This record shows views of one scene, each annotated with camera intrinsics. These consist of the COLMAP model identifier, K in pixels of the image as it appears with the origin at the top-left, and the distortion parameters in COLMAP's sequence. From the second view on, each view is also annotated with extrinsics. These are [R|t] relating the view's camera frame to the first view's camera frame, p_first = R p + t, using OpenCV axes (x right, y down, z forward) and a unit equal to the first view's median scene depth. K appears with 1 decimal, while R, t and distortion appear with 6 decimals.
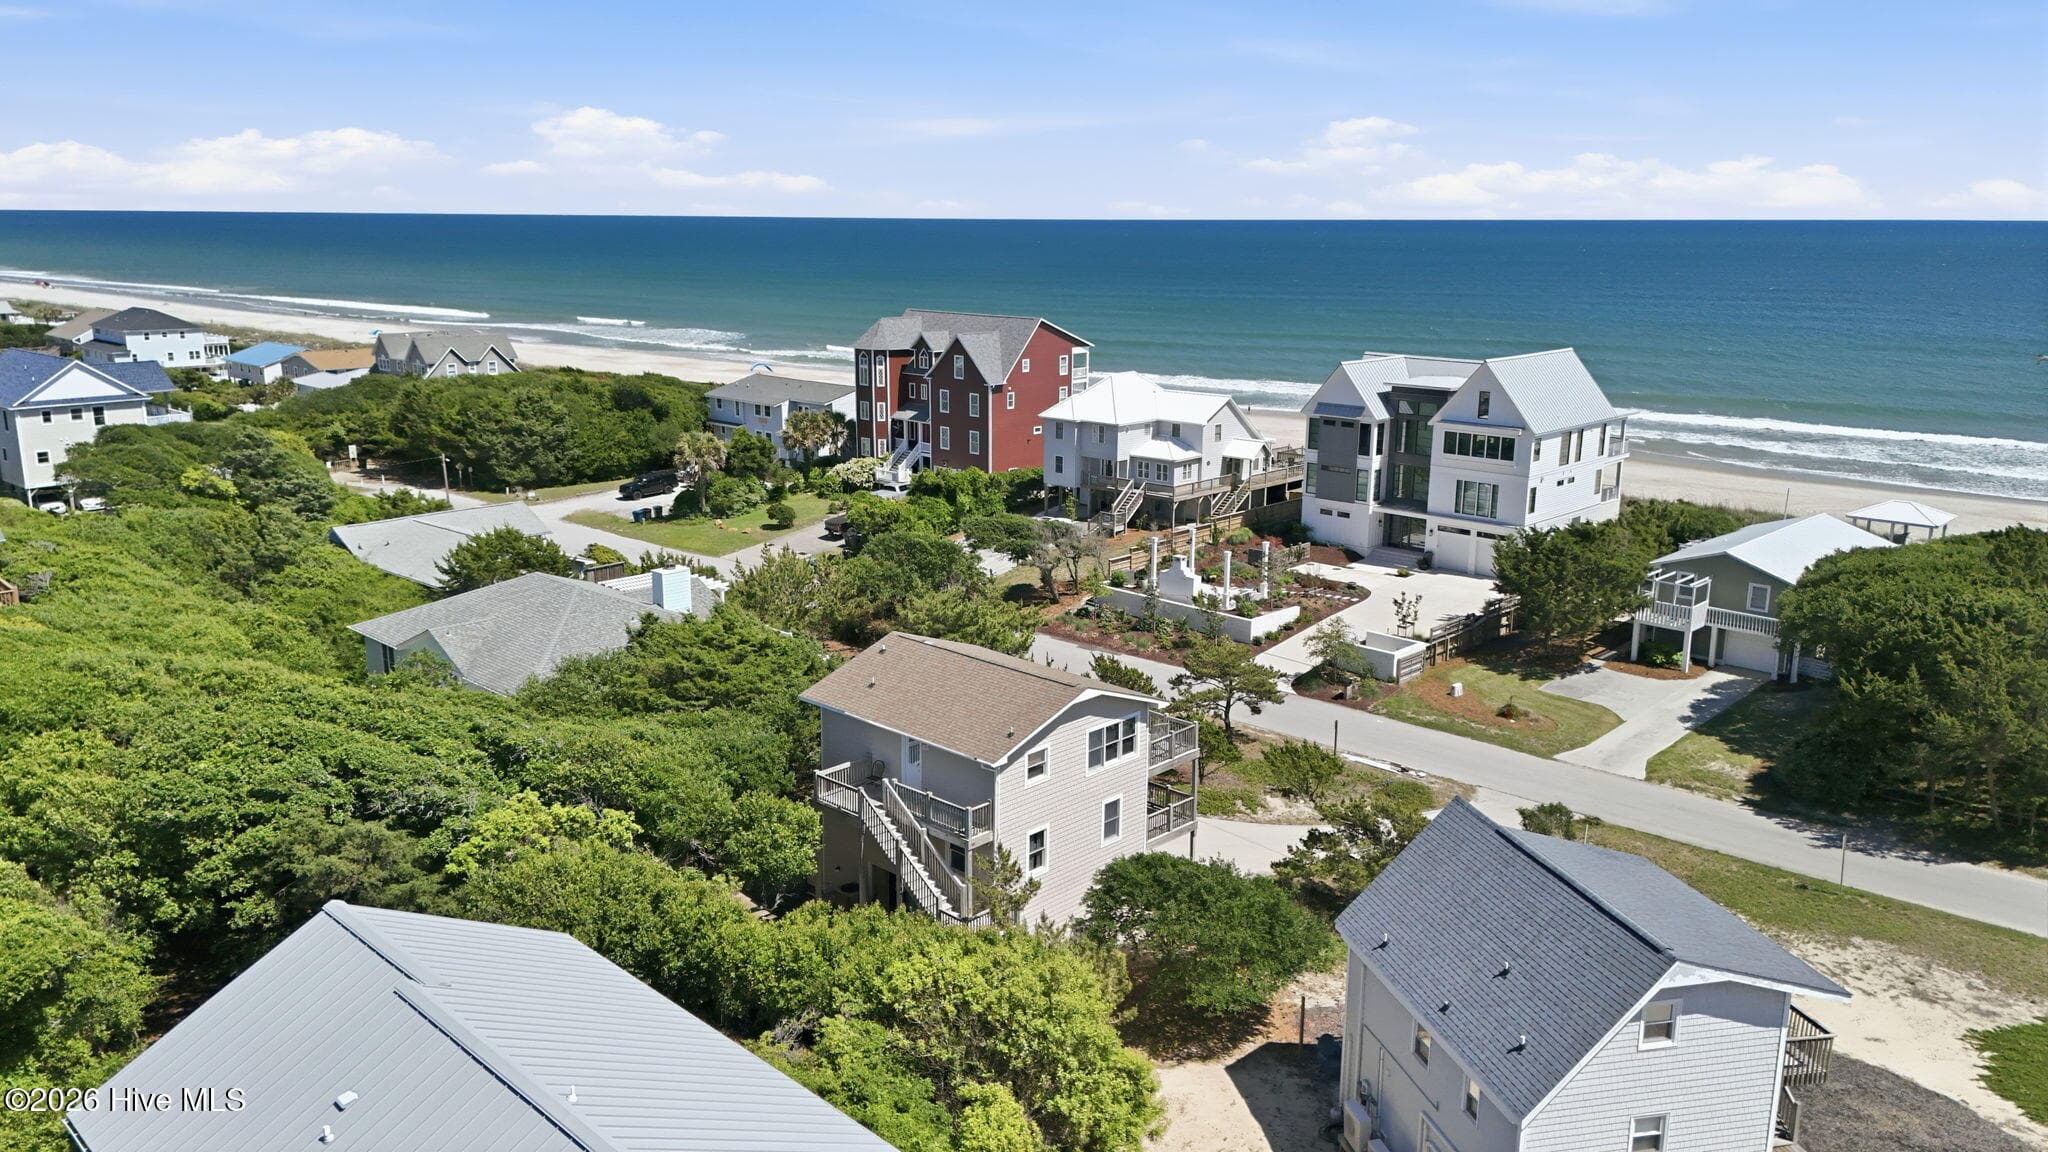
lens RADIAL K [[1519.2, 0, 1025.1], [0, 1519.2, 546.5], [0, 0, 1]] dist [0.100625, -0.108284]
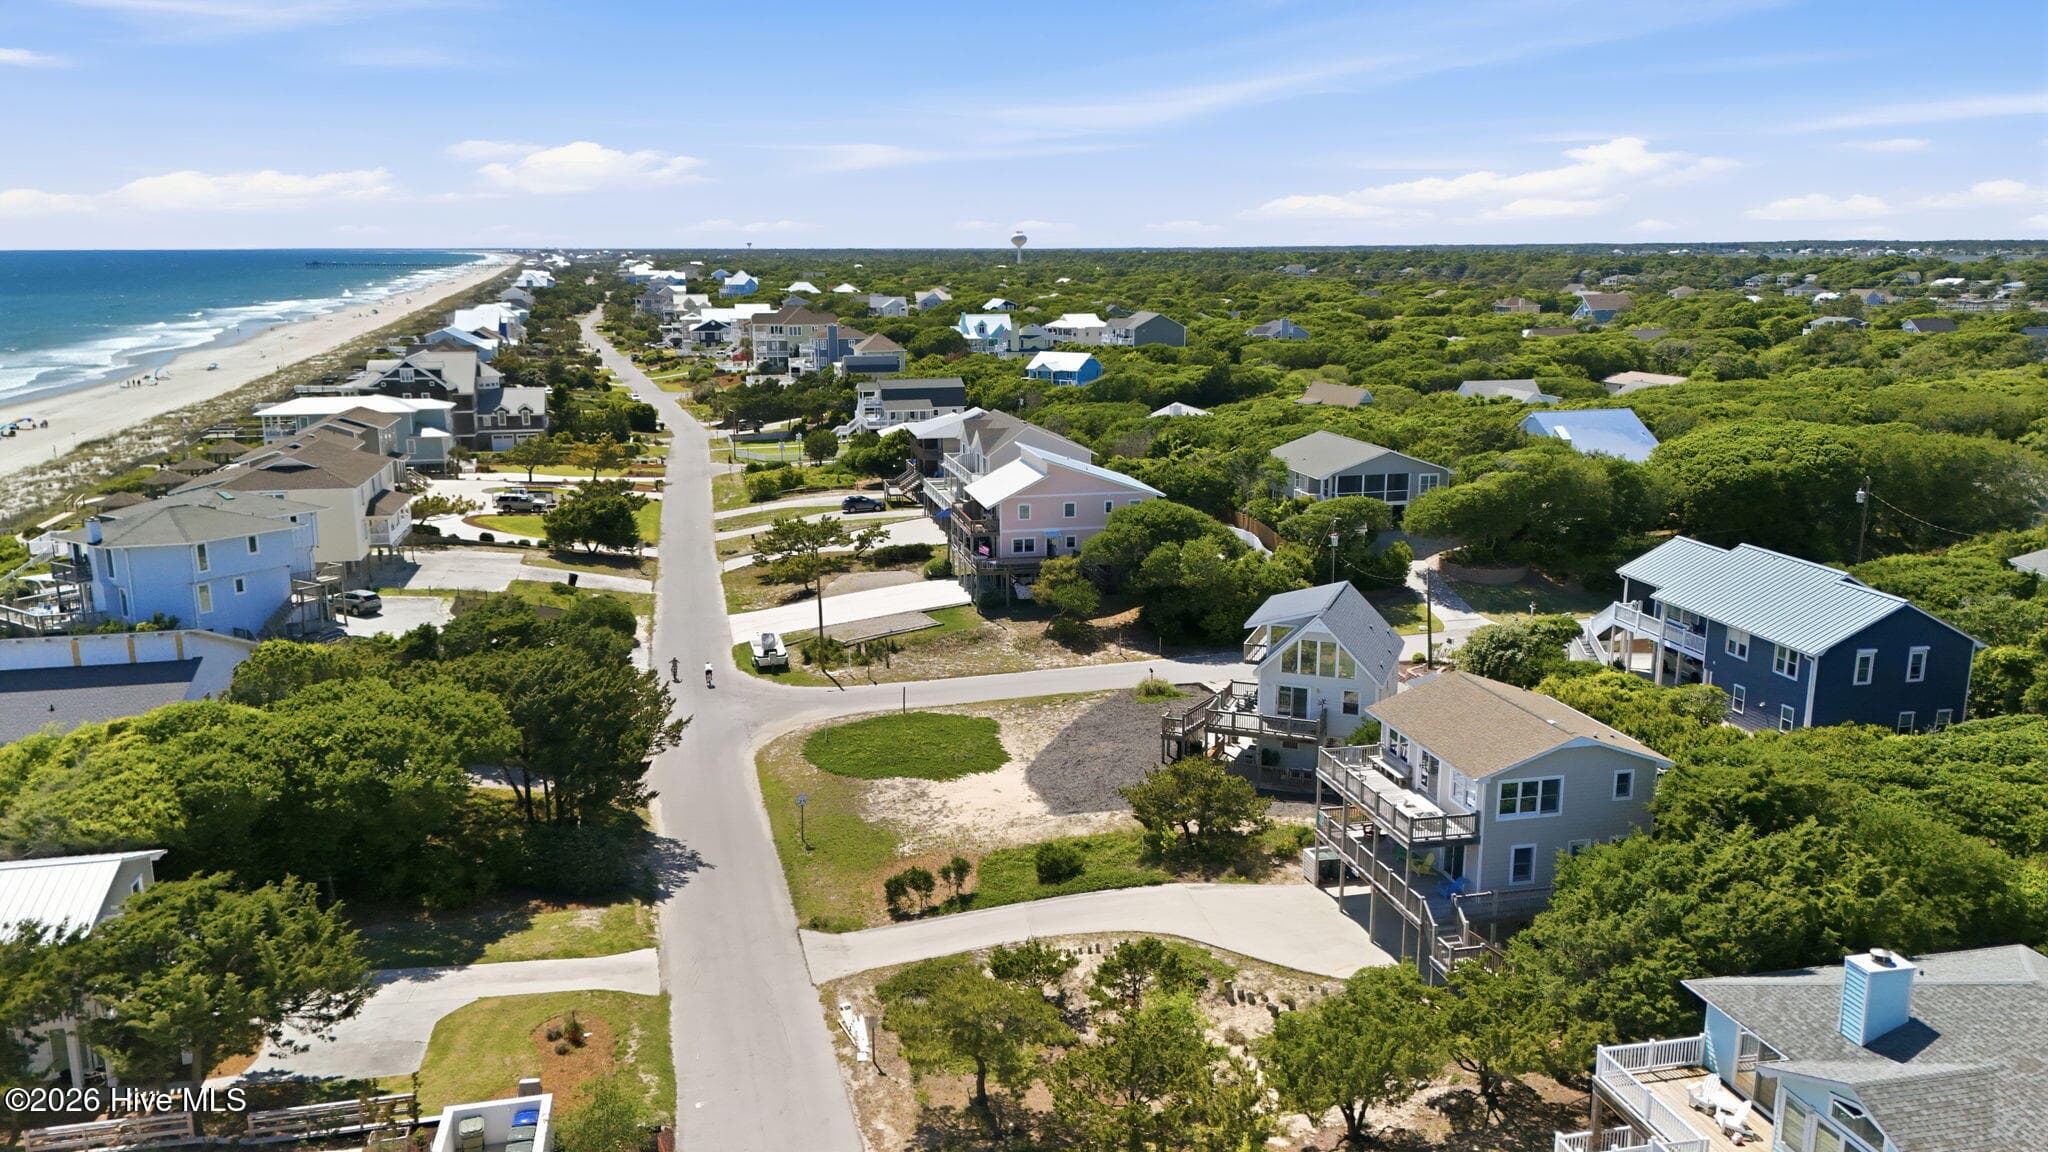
lens RADIAL K [[1519.2, 0, 1025.1], [0, 1519.2, 546.5], [0, 0, 1]] dist [0.100625, -0.108284]
pose [[-0.834178, -0.110894, 0.540232, -0.172881], [0.116050, 0.922346, 0.368525, -0.261449], [-0.539148, 0.370109, -0.756531, 1.018686]]
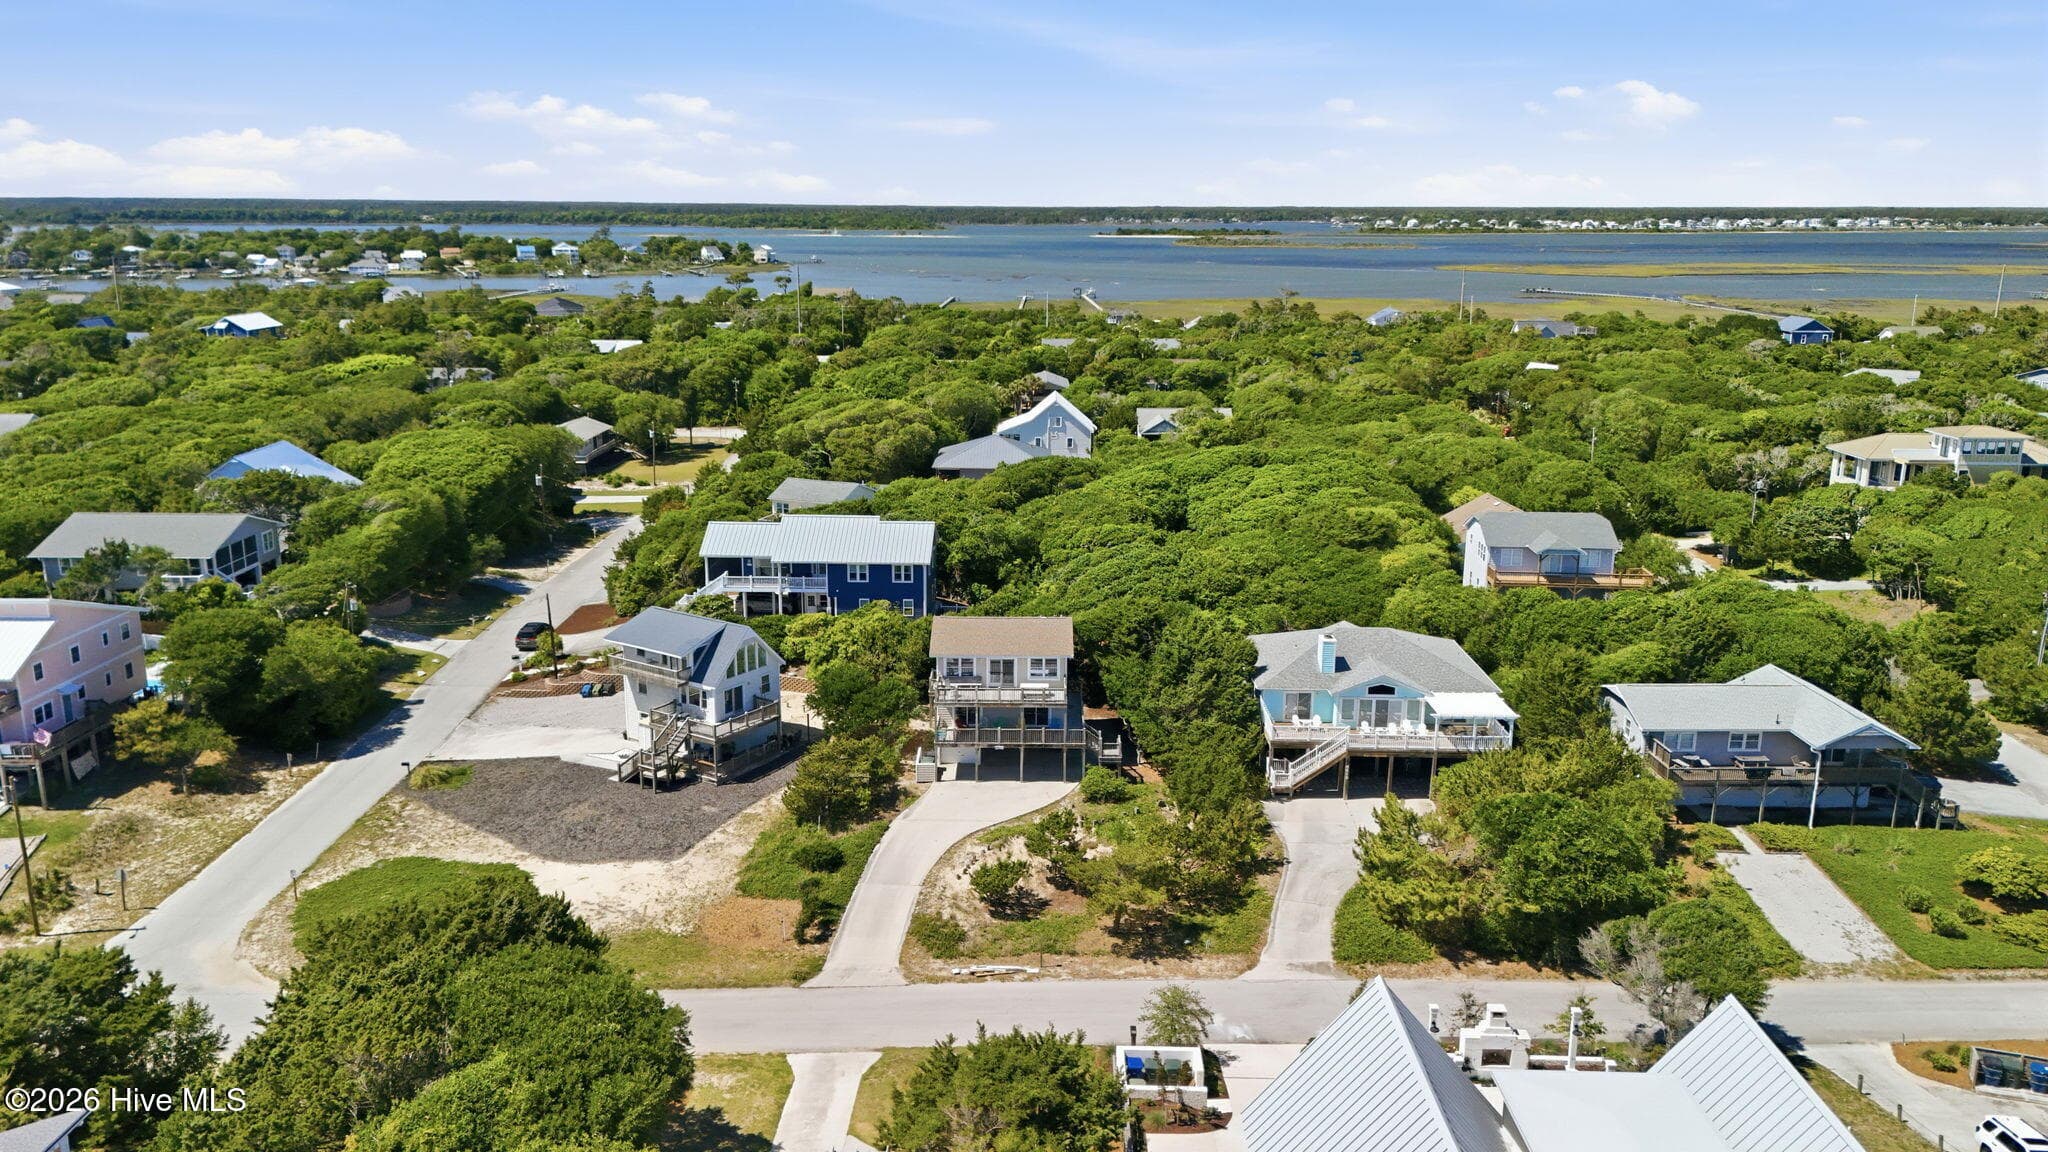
lens RADIAL K [[1519.2, 0, 1025.1], [0, 1519.2, 546.5], [0, 0, 1]] dist [0.100625, -0.108284]
pose [[-0.729064, 0.142003, -0.669553, 0.618446], [-0.155107, 0.918513, 0.363697, -0.360724], [0.666639, 0.369011, -0.647629, 1.108908]]
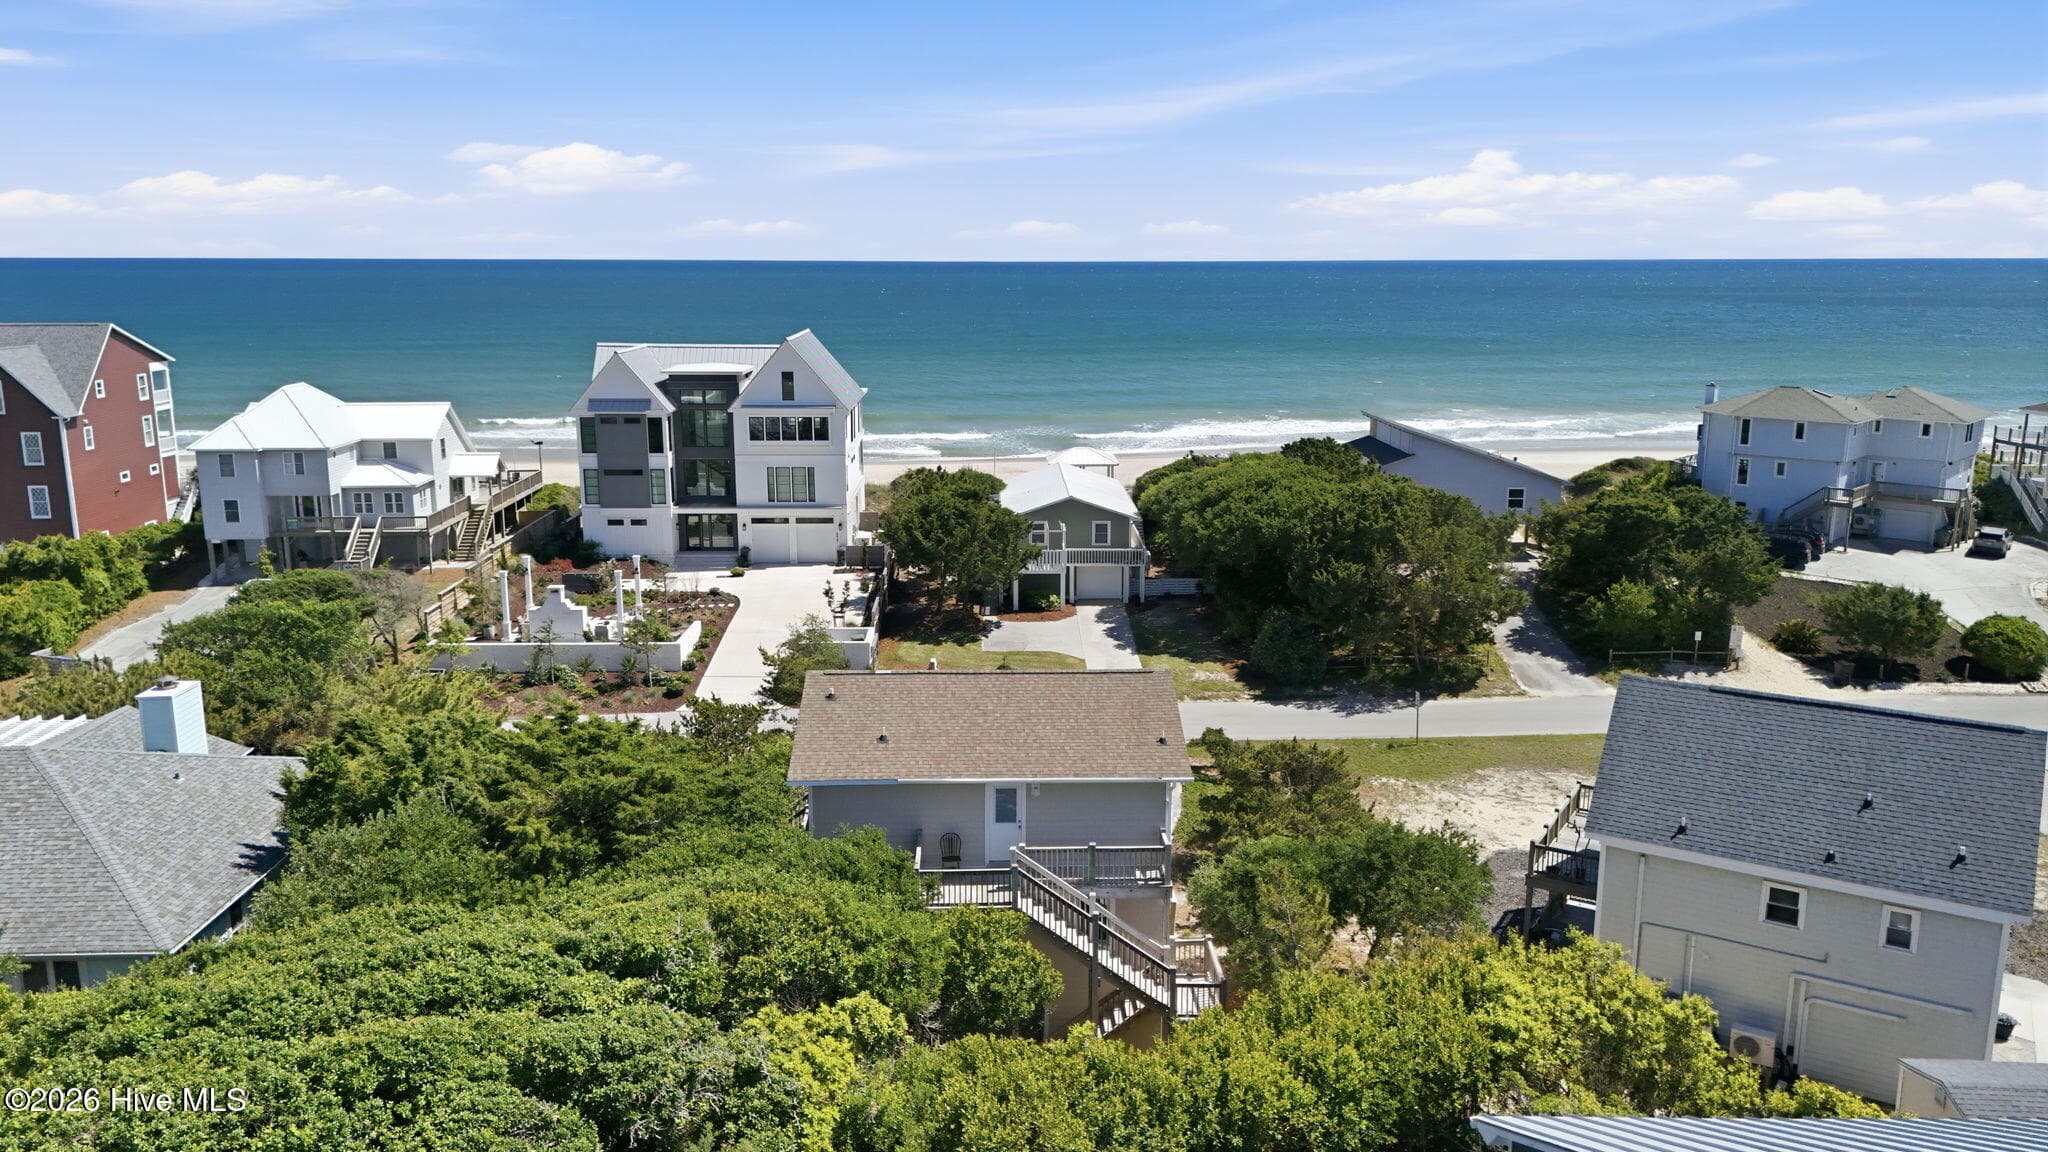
lens RADIAL K [[1519.2, 0, 1025.1], [0, 1519.2, 546.5], [0, 0, 1]] dist [0.100625, -0.108284]
pose [[0.700134, -0.138254, 0.700498, -0.266357], [0.154873, 0.987123, 0.040030, -0.007924], [-0.697012, 0.080462, 0.712531, 0.213678]]
